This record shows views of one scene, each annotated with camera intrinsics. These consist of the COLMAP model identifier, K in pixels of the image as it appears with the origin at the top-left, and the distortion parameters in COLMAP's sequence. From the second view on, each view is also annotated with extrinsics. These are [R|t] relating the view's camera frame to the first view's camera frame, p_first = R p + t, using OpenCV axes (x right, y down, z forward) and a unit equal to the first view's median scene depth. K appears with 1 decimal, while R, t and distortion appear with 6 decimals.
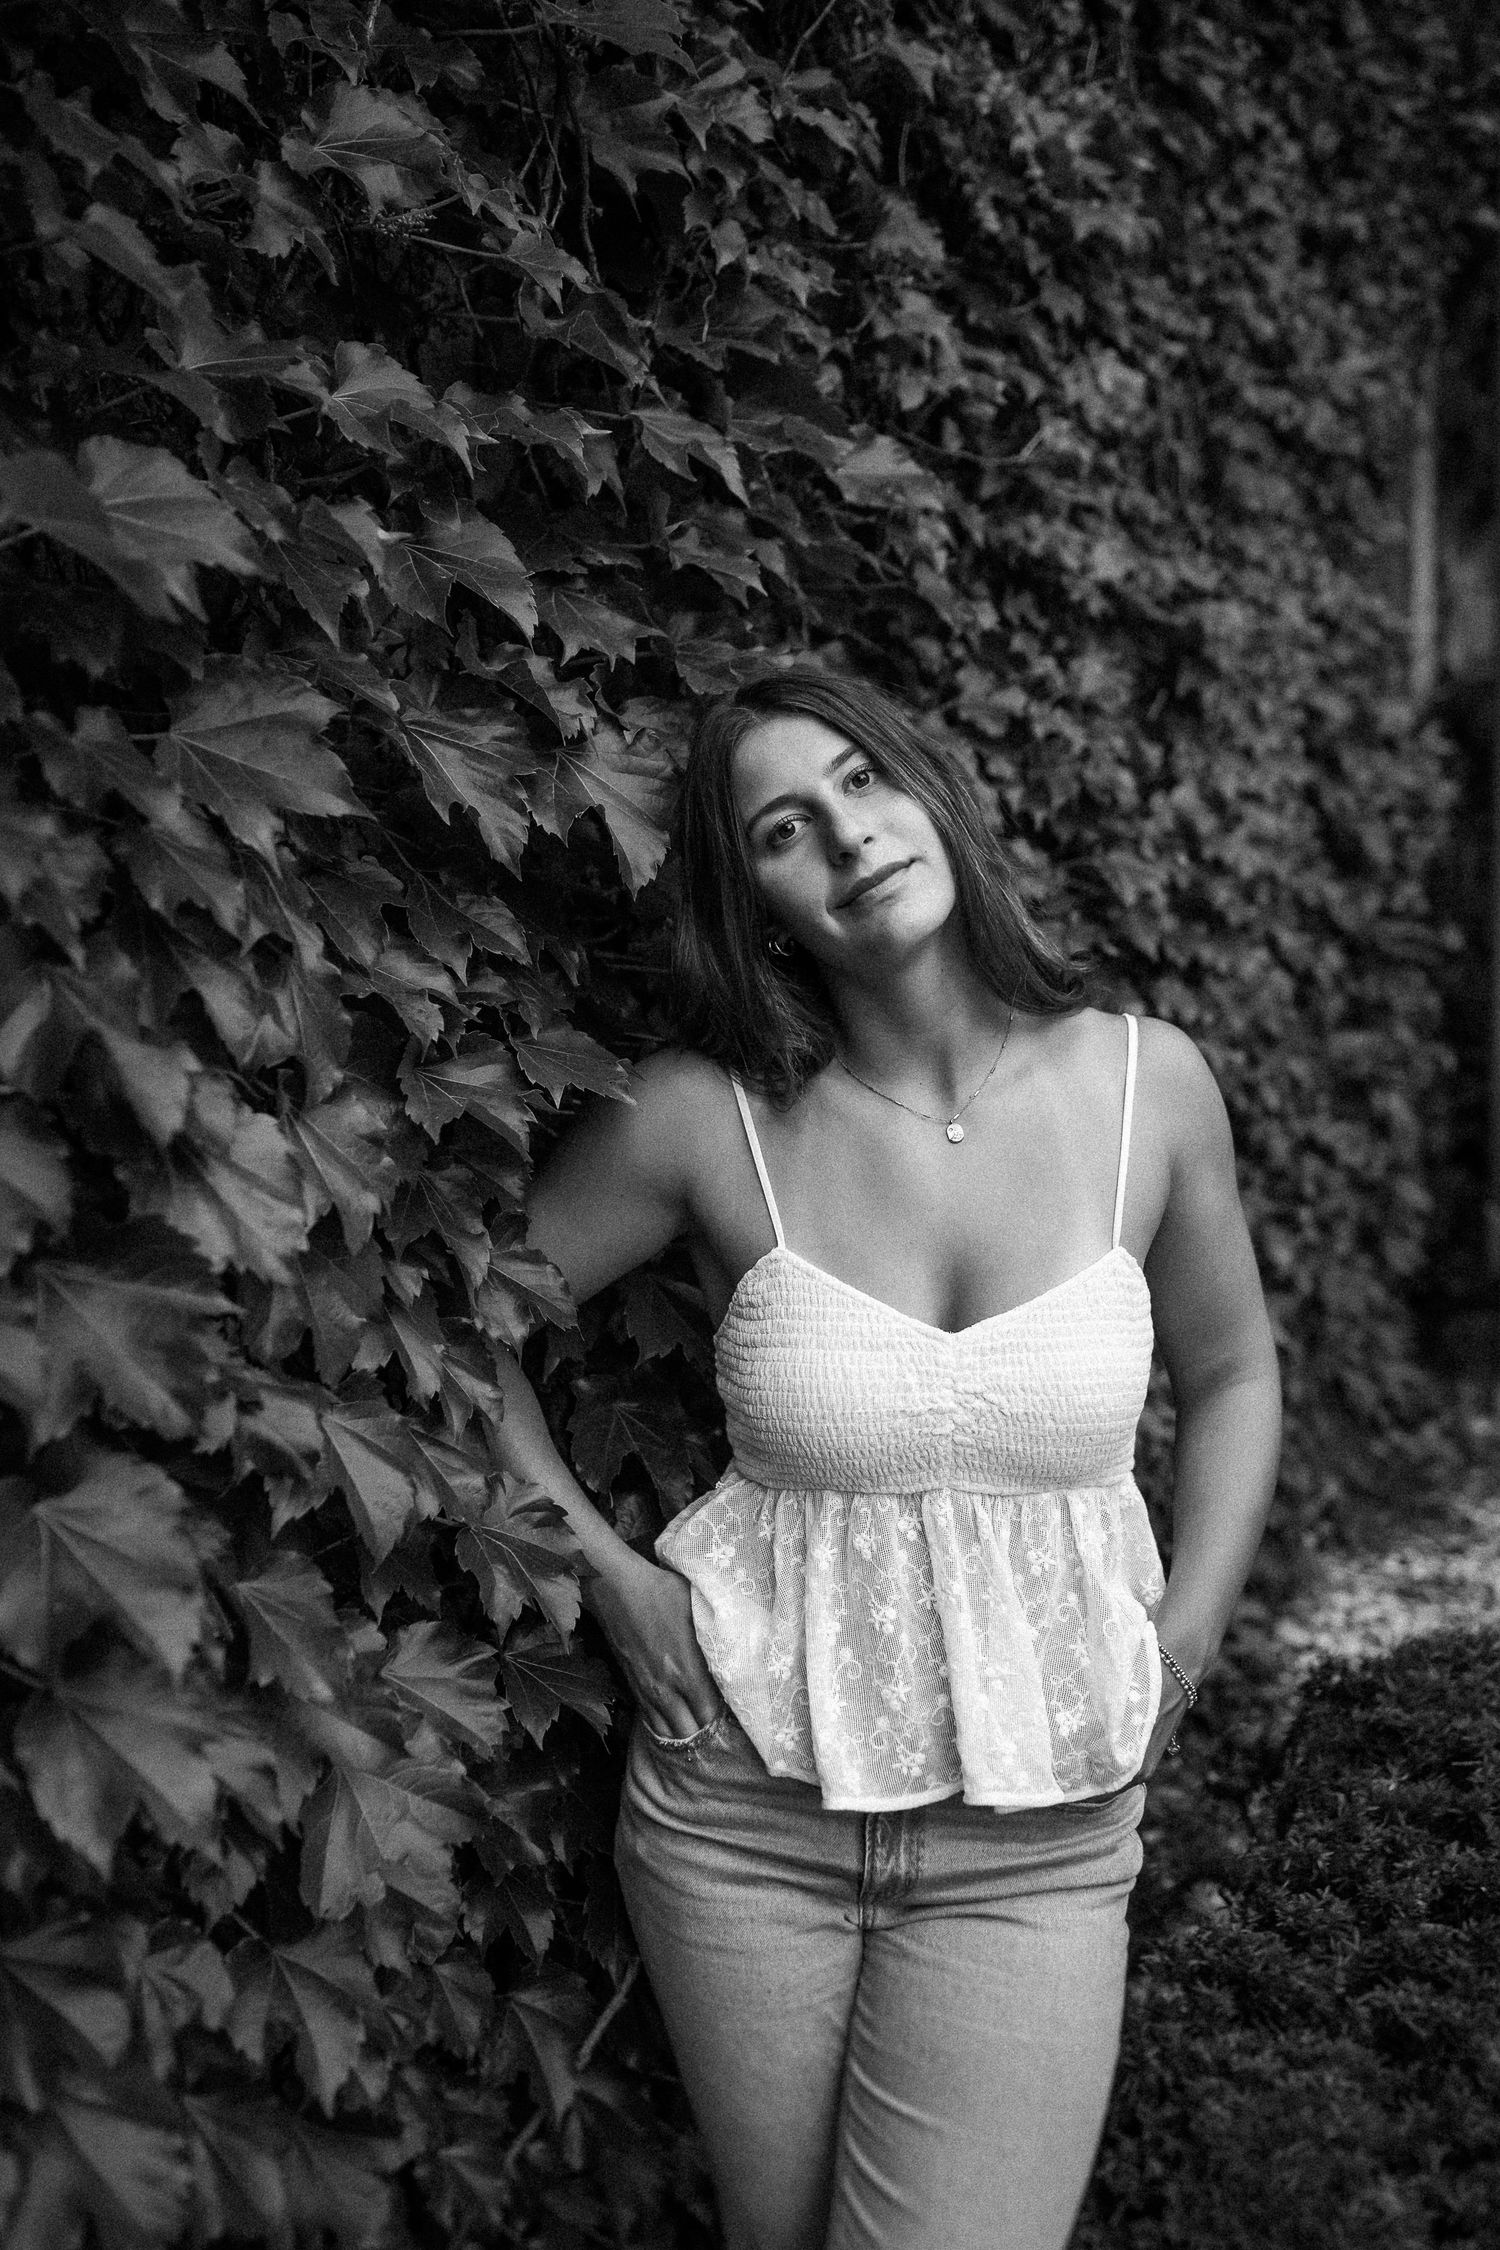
lens RADIAL K [[2256.1, 0, 743.6], [0, 2256.1, 1135.0], [0, 0, 1]] dist [-0.002229, -0.005648]
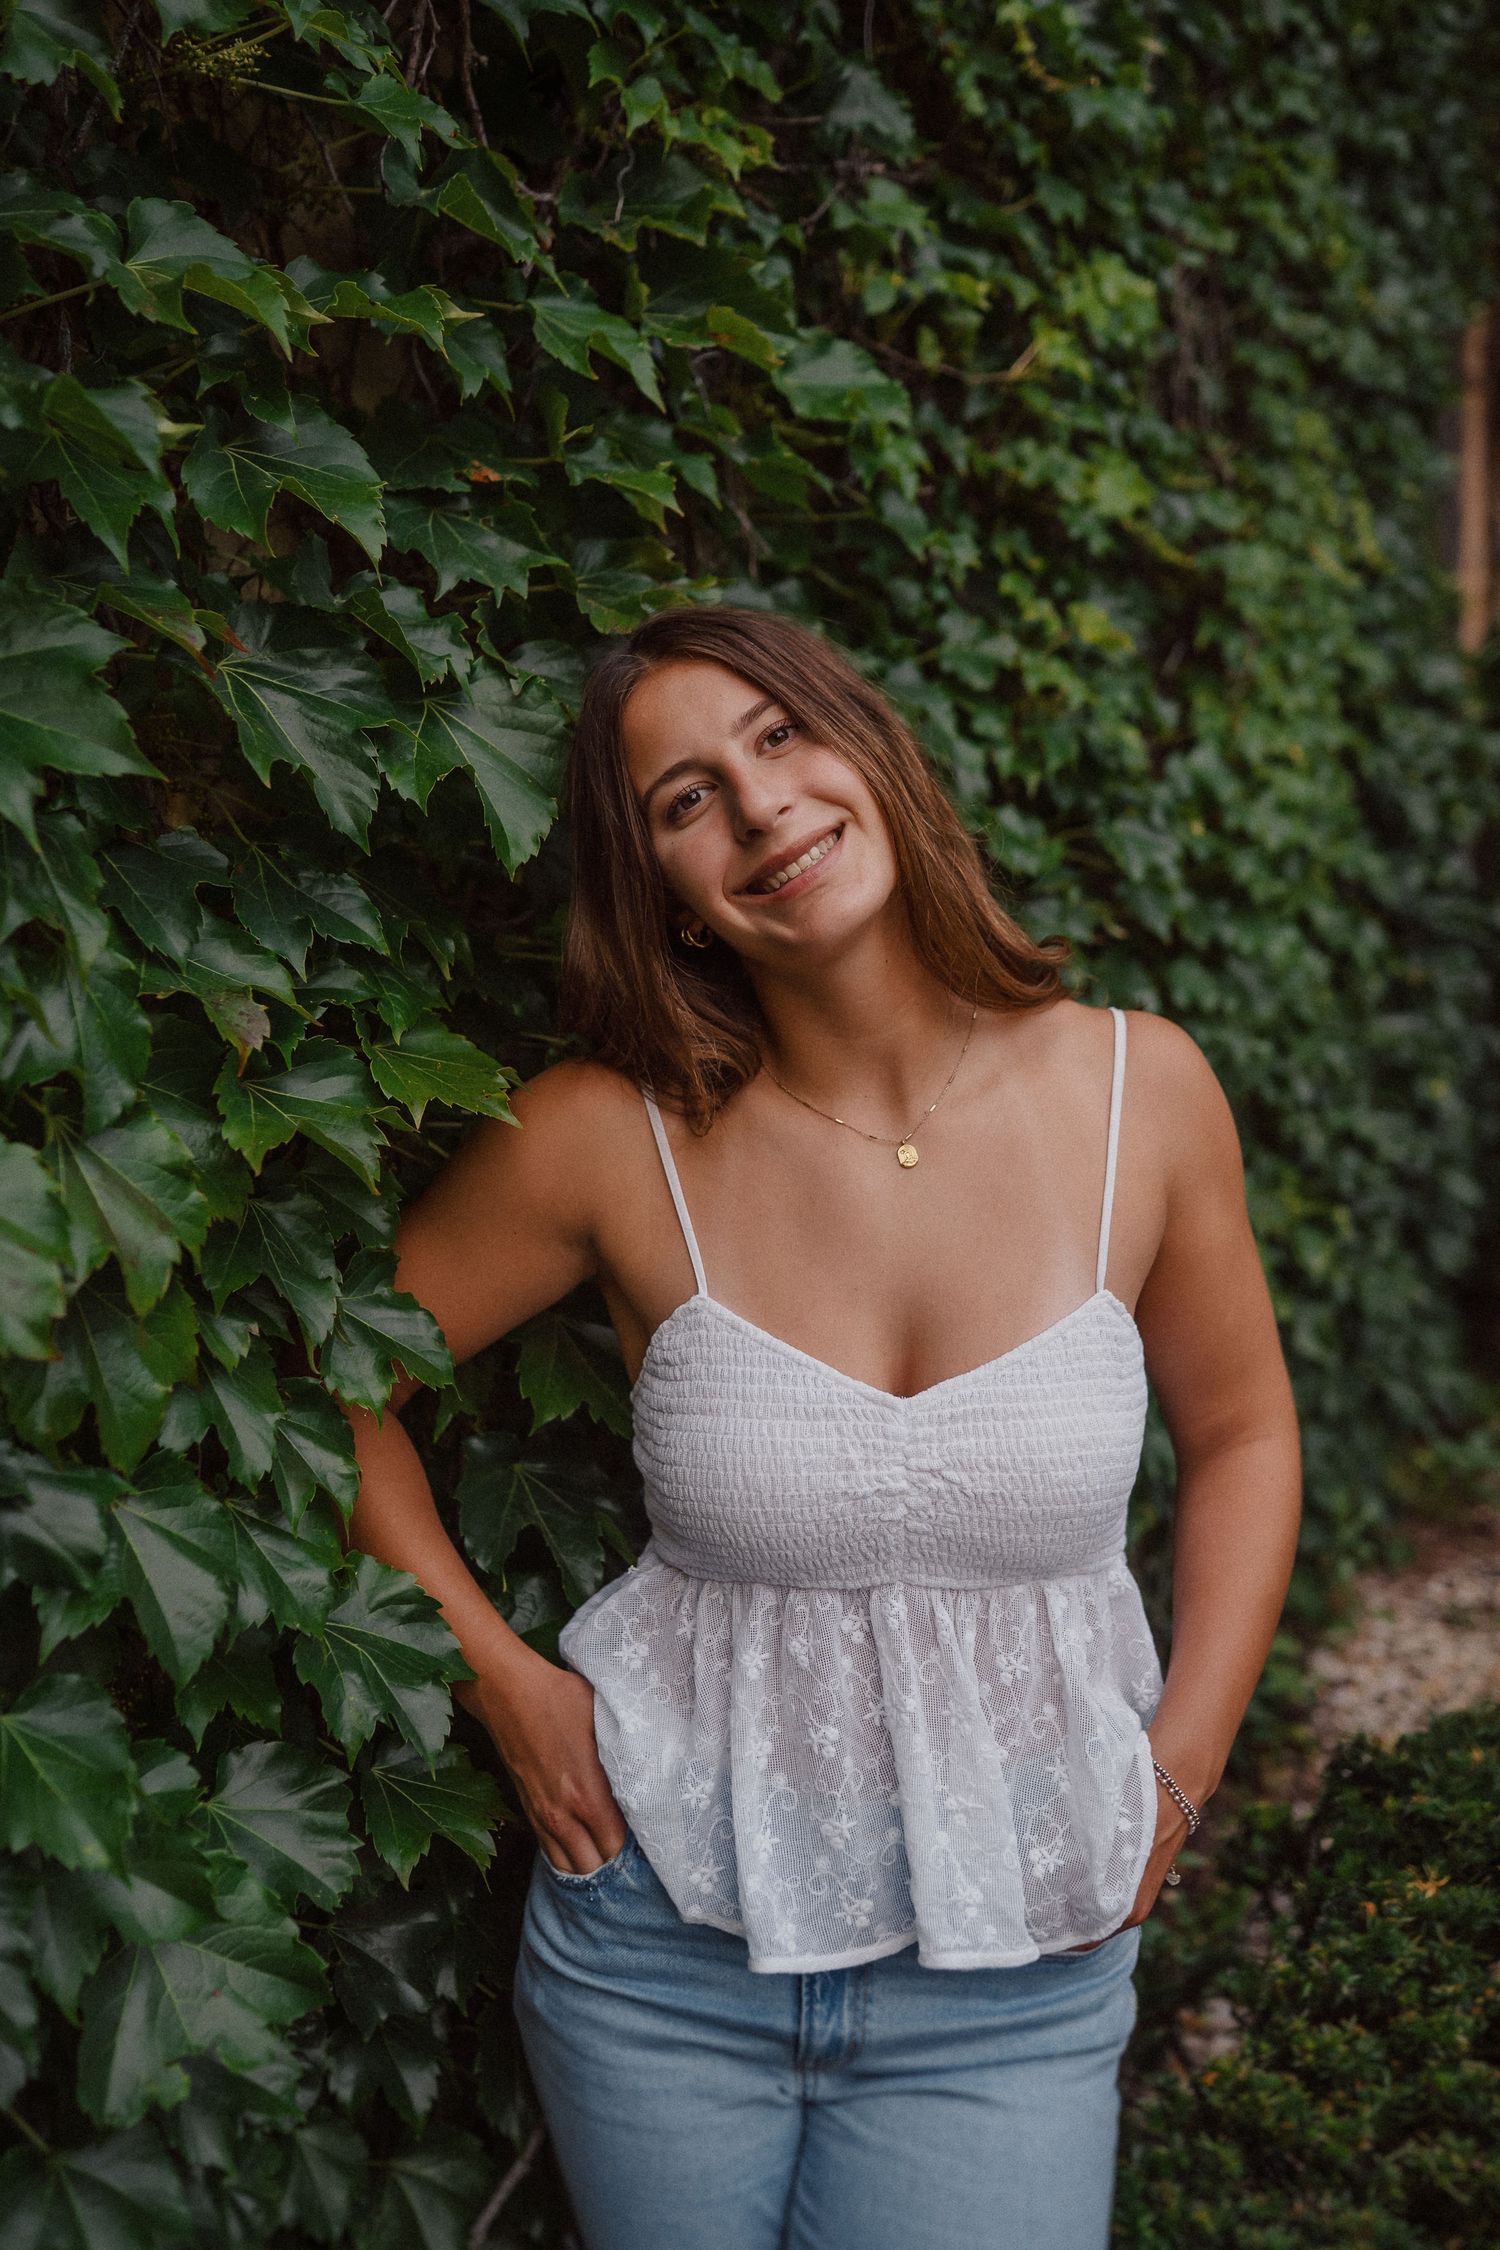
lens RADIAL K [[2263.4, 0, 755.5], [0, 2263.4, 1119.3], [0, 0, 1]] dist [0.000237, -0.007752]
pose [[0.999881, 0.000031, -0.015430, 0.042435], [0.000044, 0.999988, 0.004834, -0.014901], [0.015430, -0.004835, 0.999869, 0.128826]]
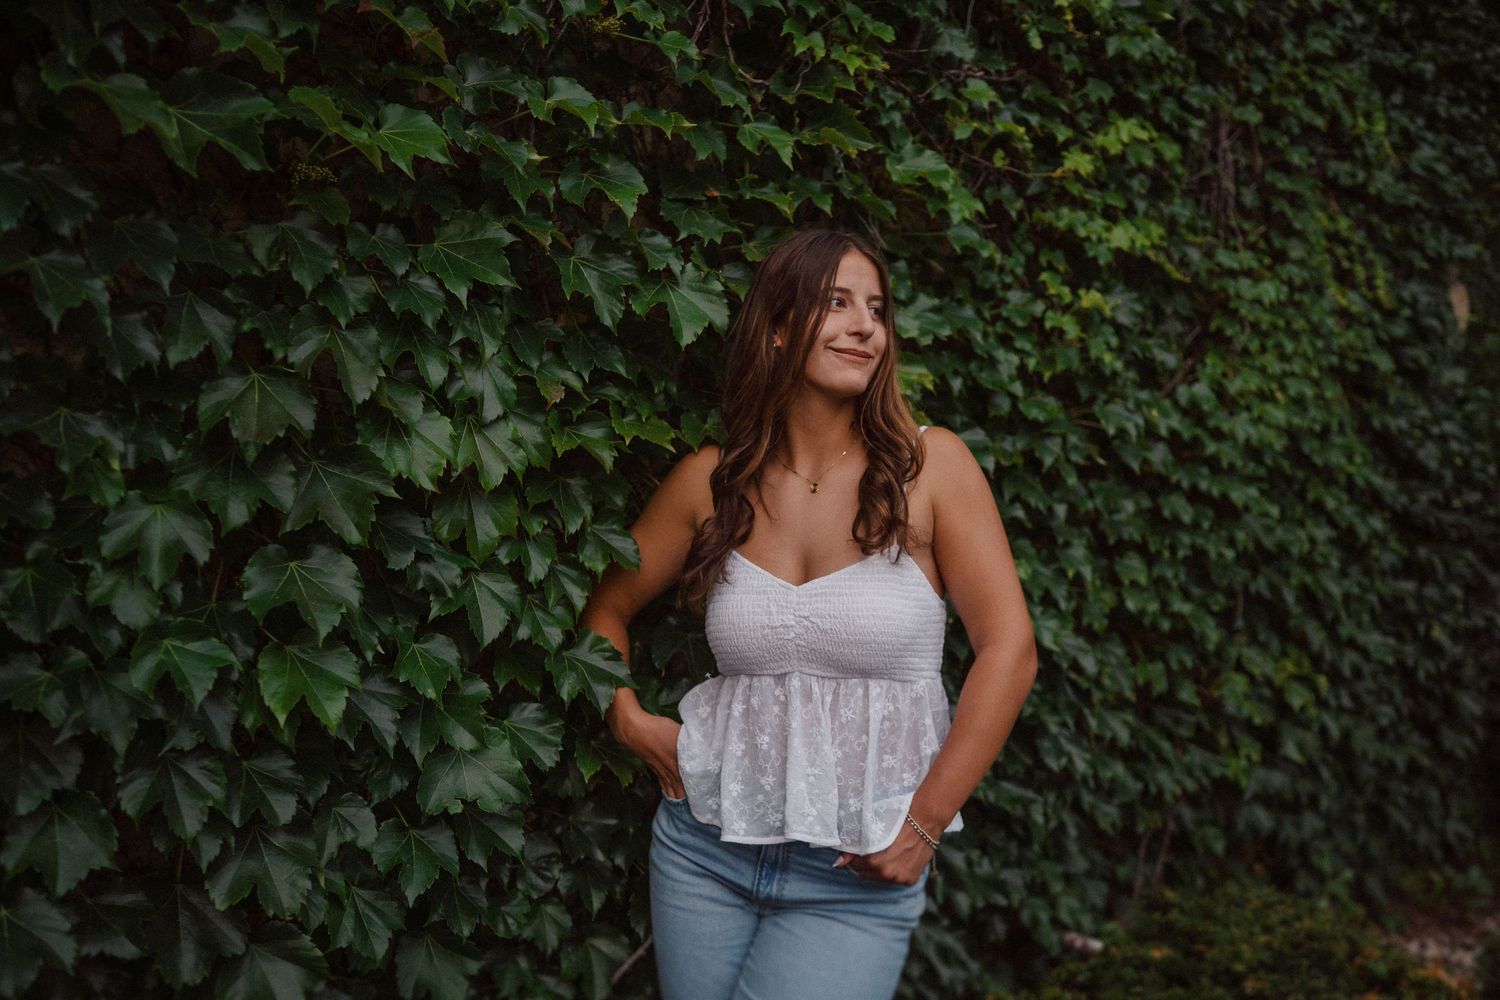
lens RADIAL K [[1458.4, 0, 750.5], [0, 1458.4, 501.3], [0, 0, 1]] dist [0.001294, 0.010753]
pose [[0.939206, 0.090119, -0.331318, 0.349944], [-0.129893, 0.986484, -0.099889, 0.113224], [0.317837, 0.136852, 0.938217, -0.128854]]
